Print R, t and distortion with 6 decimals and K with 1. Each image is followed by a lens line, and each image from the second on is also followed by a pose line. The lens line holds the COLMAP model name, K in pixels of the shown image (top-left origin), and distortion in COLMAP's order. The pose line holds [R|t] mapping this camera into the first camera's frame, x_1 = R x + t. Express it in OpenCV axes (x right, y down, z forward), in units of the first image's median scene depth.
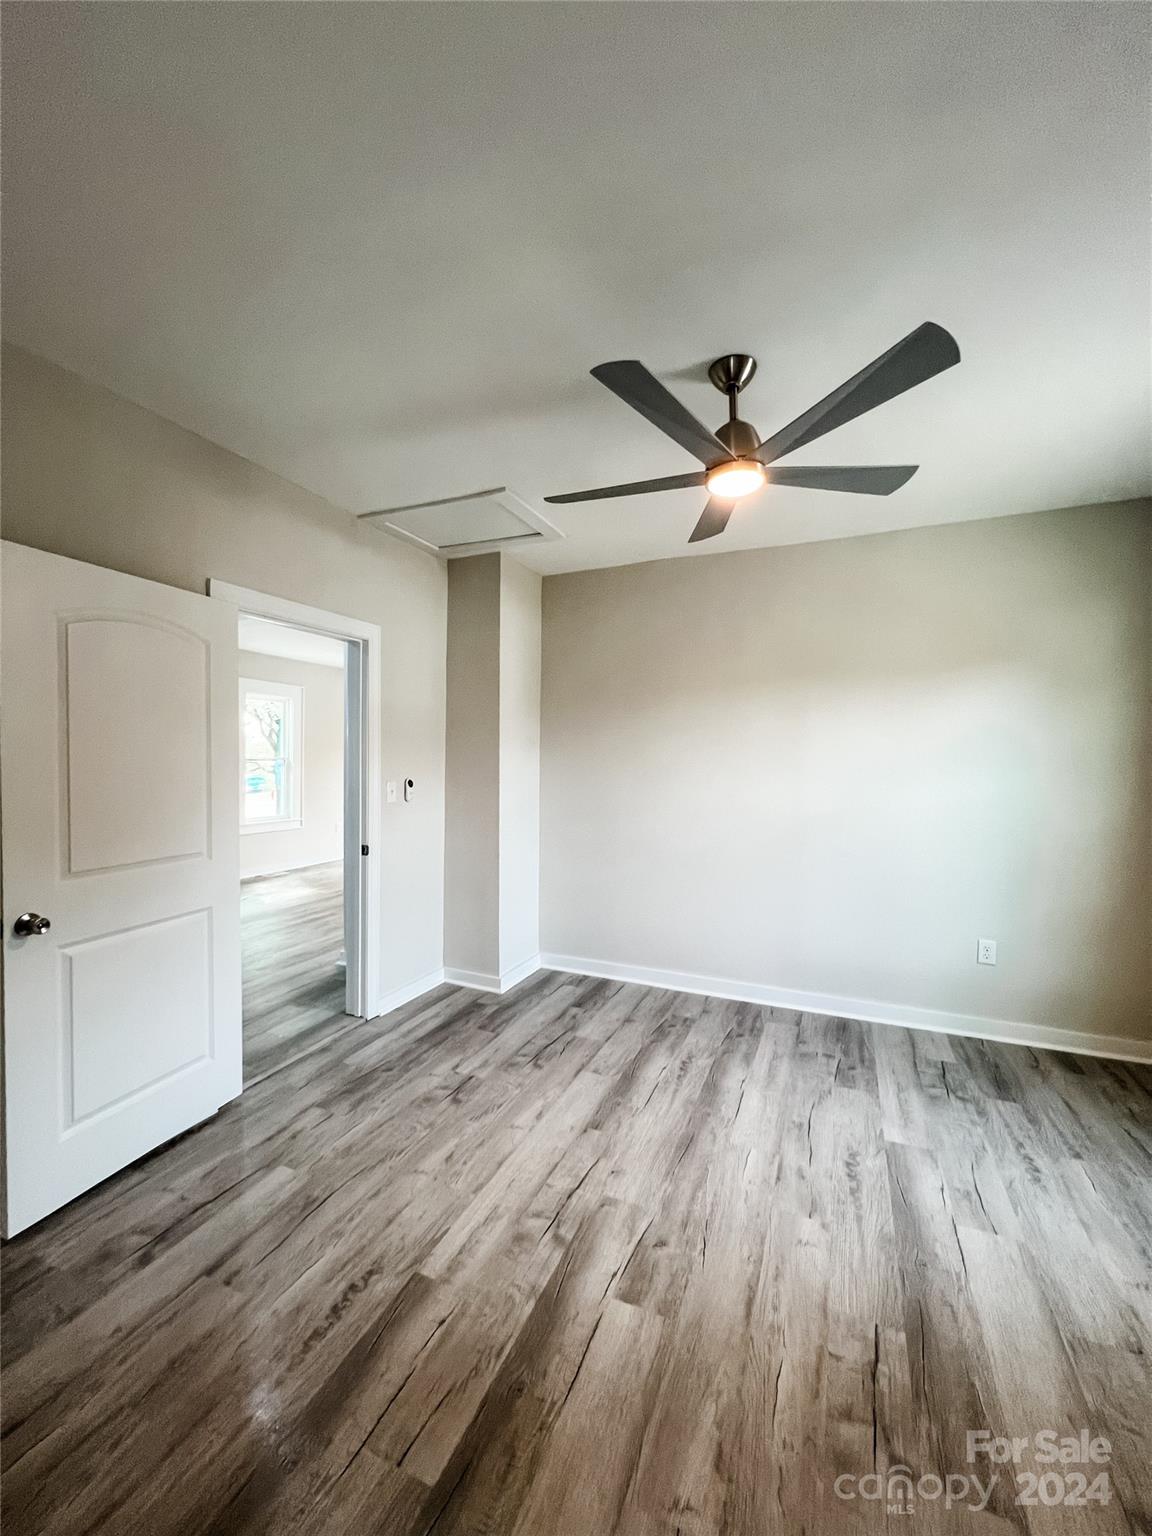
lens RADIAL K [[625.1, 0, 576.1], [0, 625.1, 761.8], [0, 0, 1]] dist [0.001262, 0.000119]
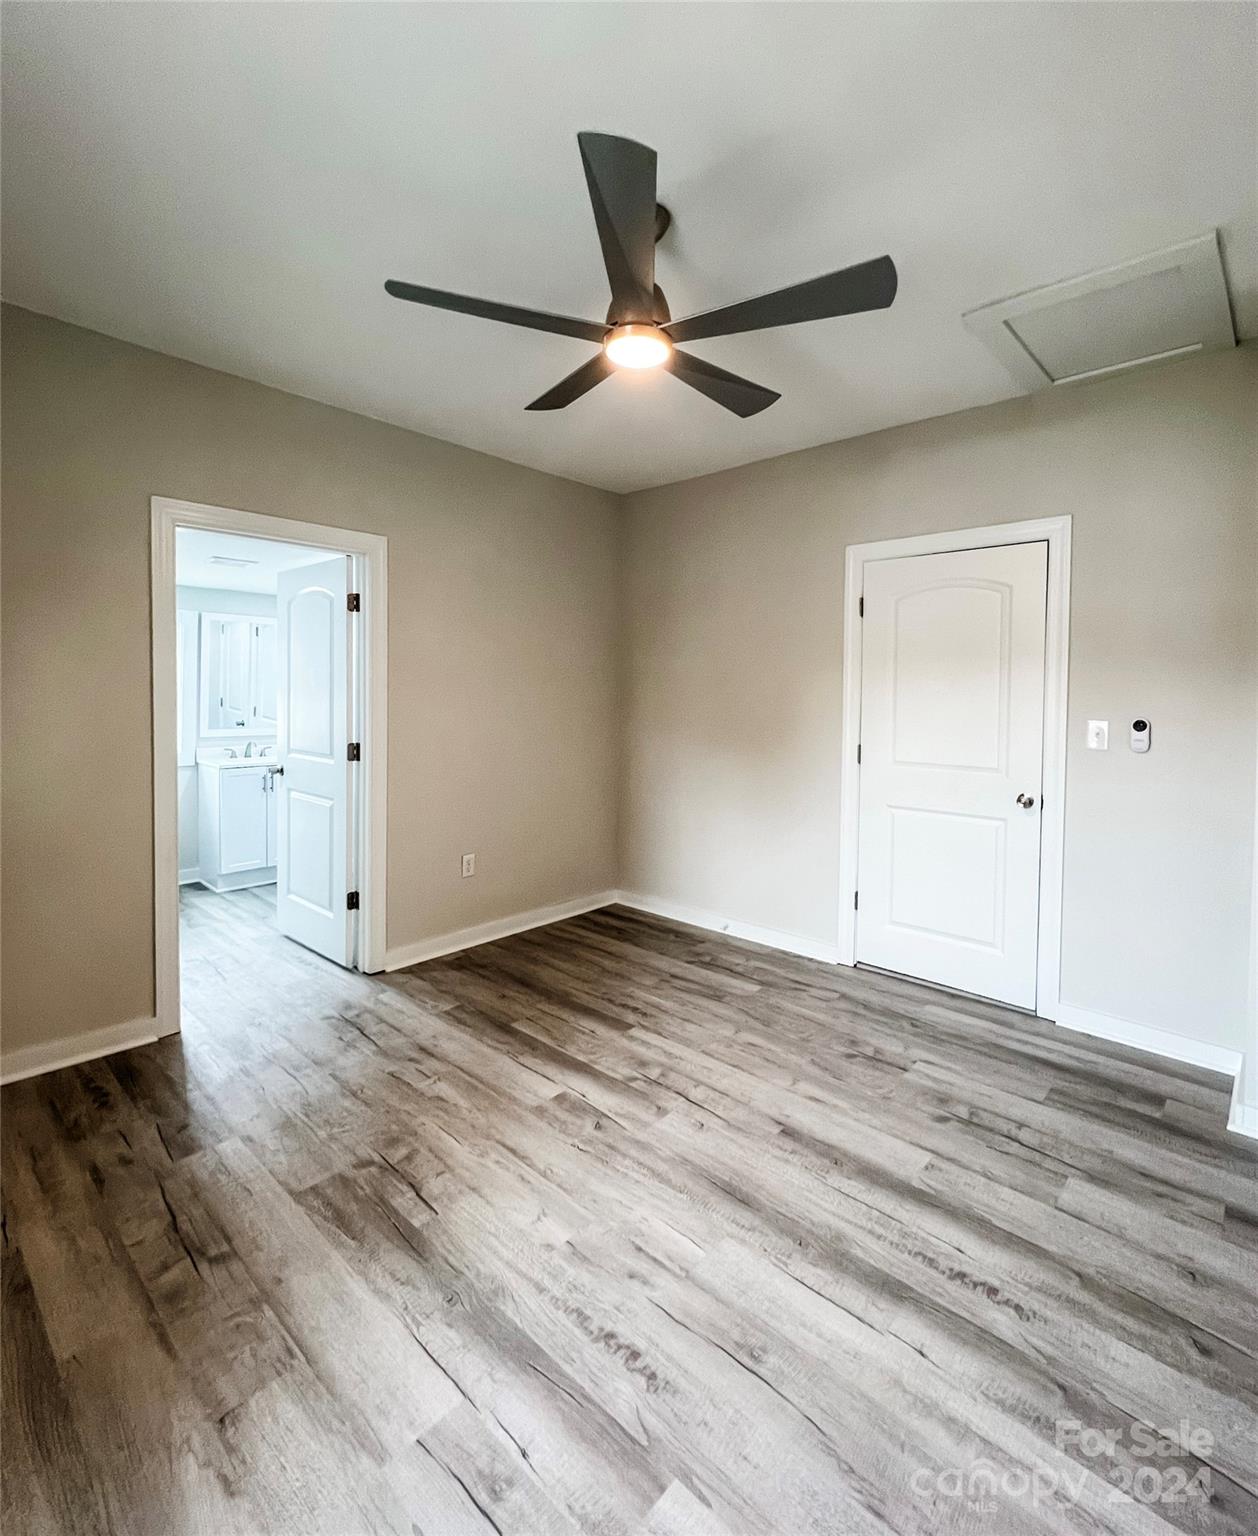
lens RADIAL K [[717.5, 0, 625.2], [0, 717.5, 772.7], [0, 0, 1]] dist [-0.000045, 0.000919]
pose [[-0.338605, 0.096639, -0.935953, 1.188155], [-0.017629, 0.993886, 0.108998, 0.017731], [0.940764, 0.053407, -0.334831, 1.378400]]
